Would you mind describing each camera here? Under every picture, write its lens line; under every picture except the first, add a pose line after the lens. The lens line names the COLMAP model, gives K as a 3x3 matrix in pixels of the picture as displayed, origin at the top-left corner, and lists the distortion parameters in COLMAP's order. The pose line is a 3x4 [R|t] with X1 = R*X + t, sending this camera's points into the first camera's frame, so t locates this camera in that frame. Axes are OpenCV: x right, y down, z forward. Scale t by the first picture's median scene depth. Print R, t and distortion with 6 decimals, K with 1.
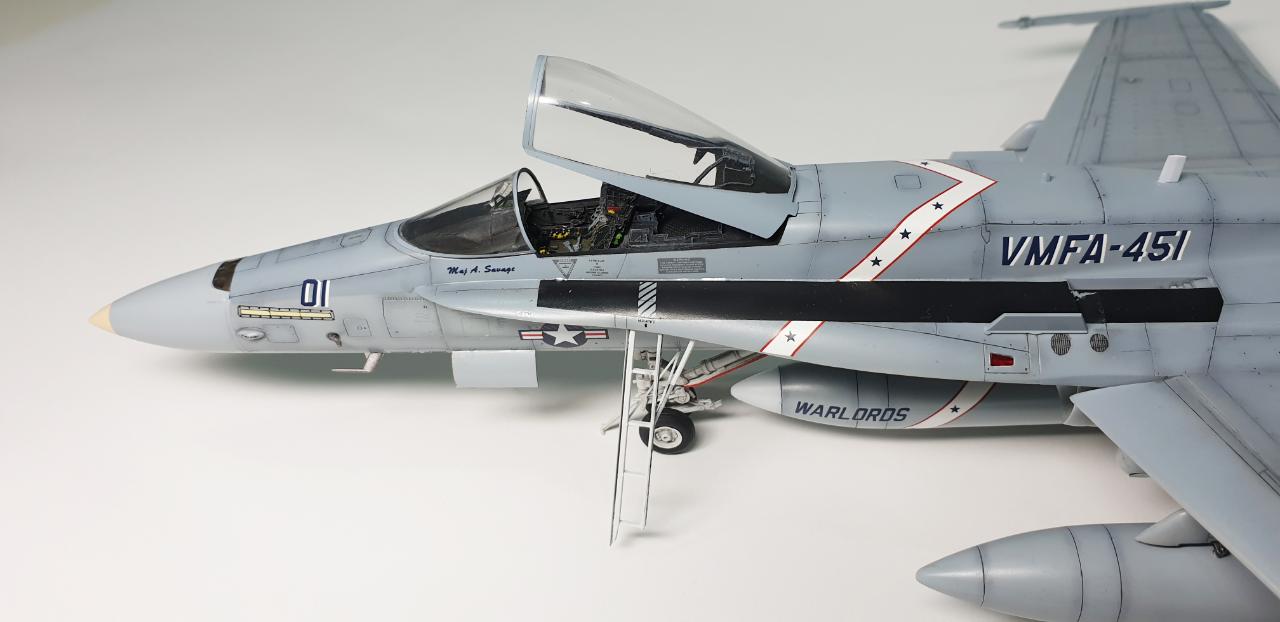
lens RADIAL K [[1016.5, 0, 640.0], [0, 1016.5, 311.0], [0, 0, 1]] dist [0.097071, -0.270385]
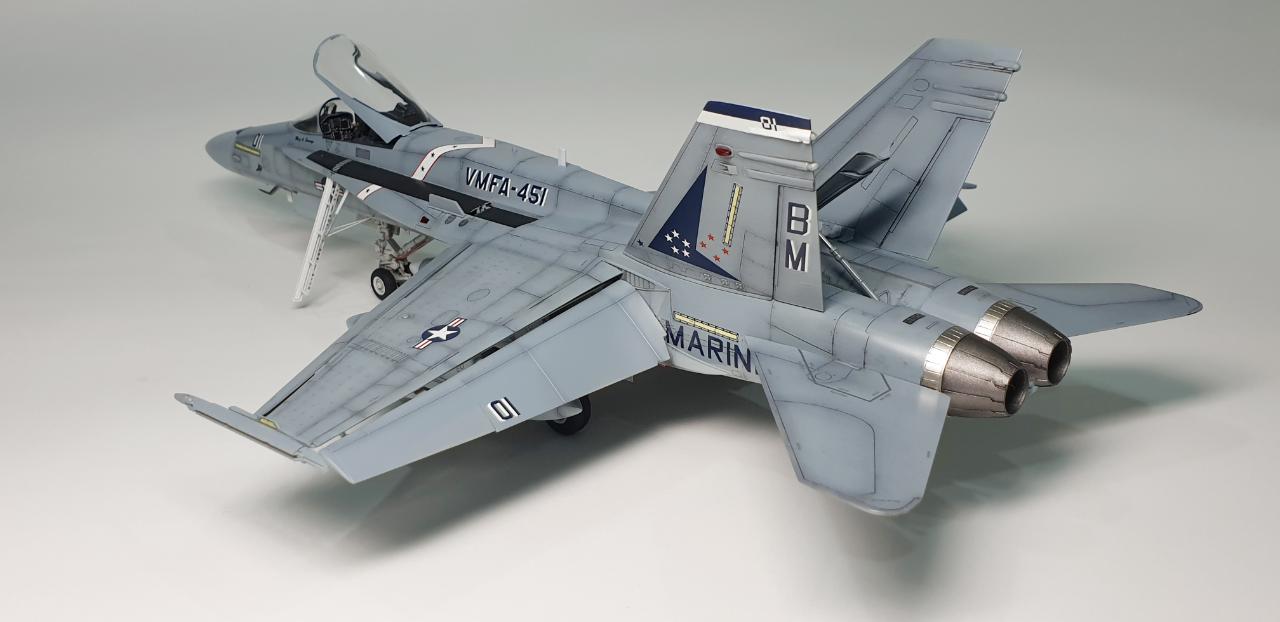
lens RADIAL K [[1294.5, 0, 613.7], [0, 1294.5, 312.5], [0, 0, 1]] dist [0.215439, -0.829591]
pose [[0.759004, 0.281312, -0.587177, 1.923007], [-0.432240, 0.892147, -0.131307, 0.336728], [0.486910, 0.353464, 0.798738, -0.590577]]
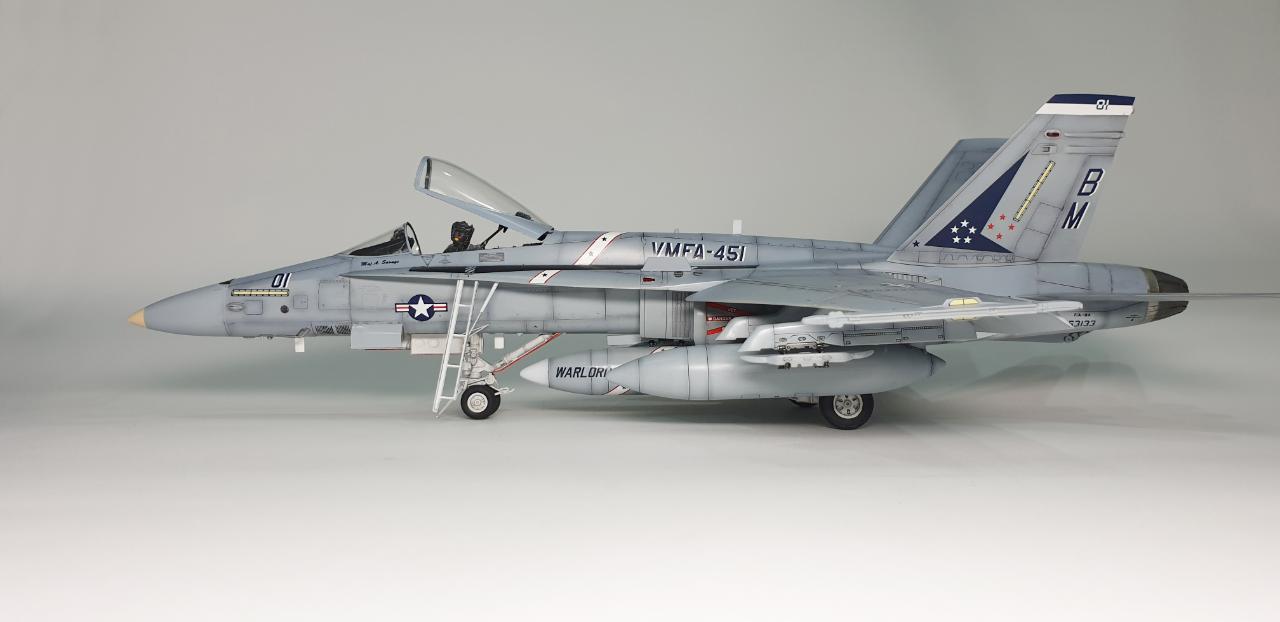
lens RADIAL K [[1016.5, 0, 640.0], [0, 1016.5, 311.0], [0, 0, 1]] dist [0.097071, -0.270385]
pose [[0.994891, 0.058334, 0.082400, 0.172311], [0.007167, 0.773311, -0.633987, 1.268448], [-0.100703, 0.631338, 0.768942, -0.429263]]
